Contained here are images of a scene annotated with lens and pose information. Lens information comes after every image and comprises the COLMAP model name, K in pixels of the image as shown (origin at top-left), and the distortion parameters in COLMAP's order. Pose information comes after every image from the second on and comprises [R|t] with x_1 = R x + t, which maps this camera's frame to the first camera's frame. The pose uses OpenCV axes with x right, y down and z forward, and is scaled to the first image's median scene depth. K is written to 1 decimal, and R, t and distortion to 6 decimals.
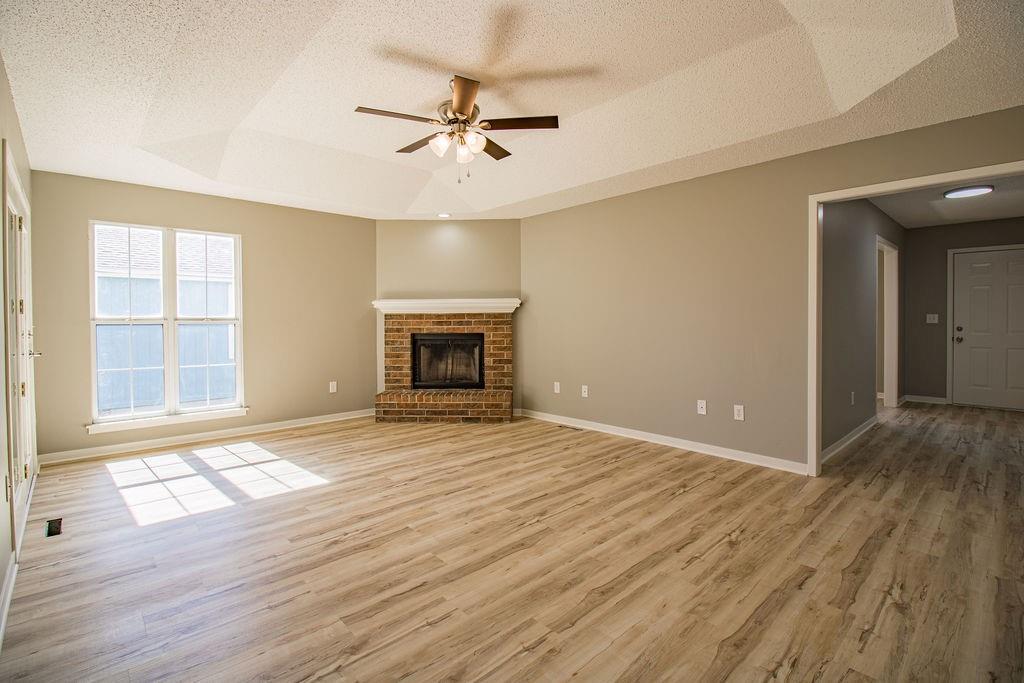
lens RADIAL K [[474.9, 0, 515.4], [0, 474.9, 323.9], [0, 0, 1]] dist [0.001350, -0.013768]
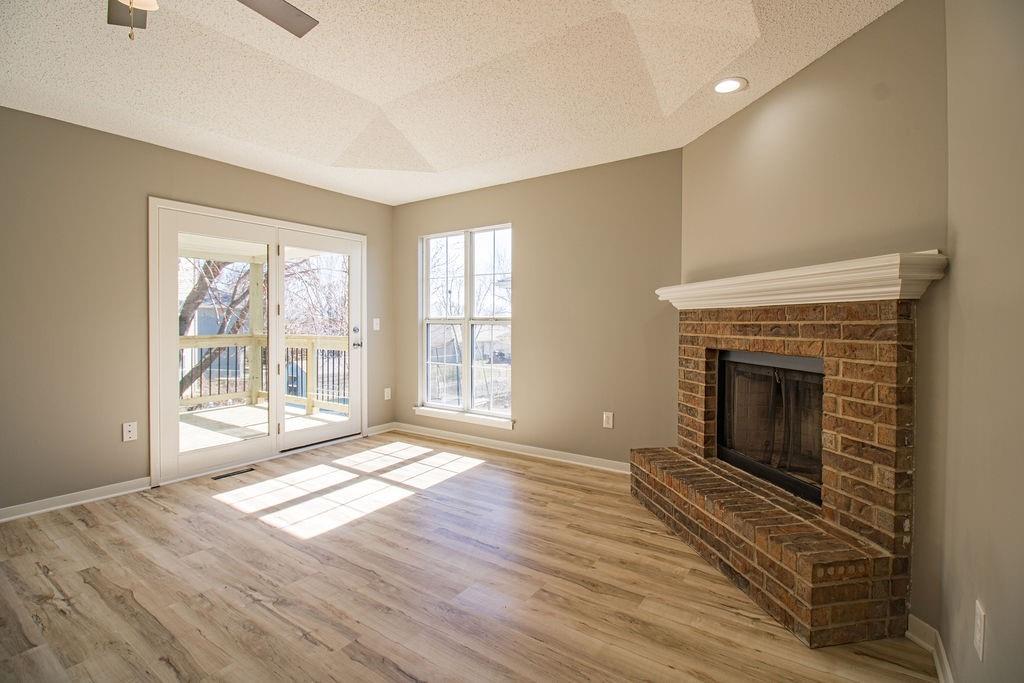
lens RADIAL K [[474.9, 0, 515.4], [0, 474.9, 323.9], [0, 0, 1]] dist [0.001350, -0.013768]
pose [[0.212542, 0.012038, -0.977078, 0.236450], [-0.011511, 0.999886, 0.009816, -0.008304], [0.977084, 0.009161, 0.212657, 0.695172]]
